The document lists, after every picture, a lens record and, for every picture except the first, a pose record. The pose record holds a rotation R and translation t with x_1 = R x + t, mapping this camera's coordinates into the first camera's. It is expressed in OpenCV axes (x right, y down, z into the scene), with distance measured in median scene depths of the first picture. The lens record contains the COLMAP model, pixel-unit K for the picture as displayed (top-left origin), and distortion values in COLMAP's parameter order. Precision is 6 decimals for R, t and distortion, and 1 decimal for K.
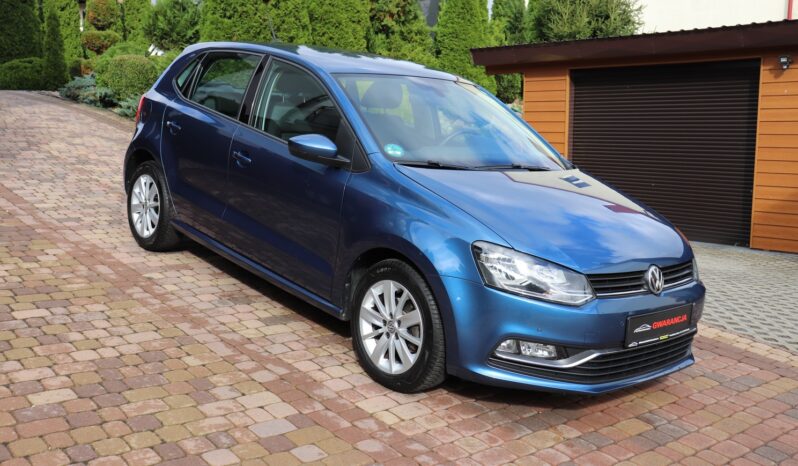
lens RADIAL K [[866.8, 0, 375.3], [0, 866.8, 233.3], [0, 0, 1]] dist [-0.121511, 0.288620]
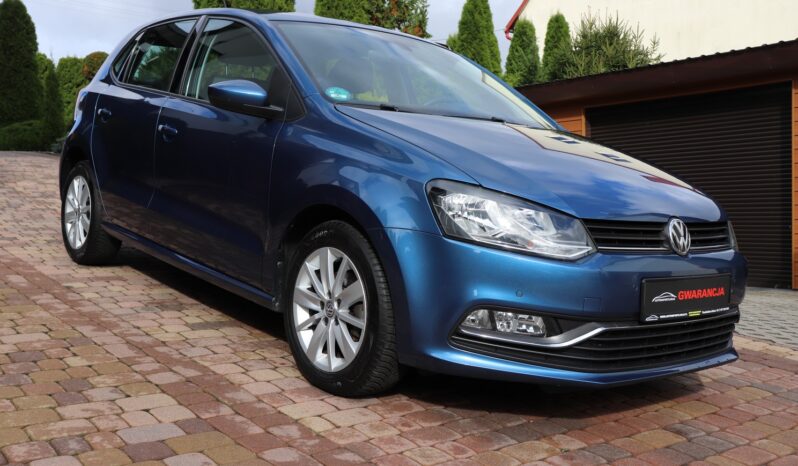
lens RADIAL K [[866.8, 0, 375.3], [0, 866.8, 233.3], [0, 0, 1]] dist [-0.121511, 0.288620]
pose [[0.999329, -0.018428, -0.031664, 0.083270], [0.015180, 0.994880, -0.099916, 0.118053], [0.033343, 0.099368, 0.994492, 0.241019]]
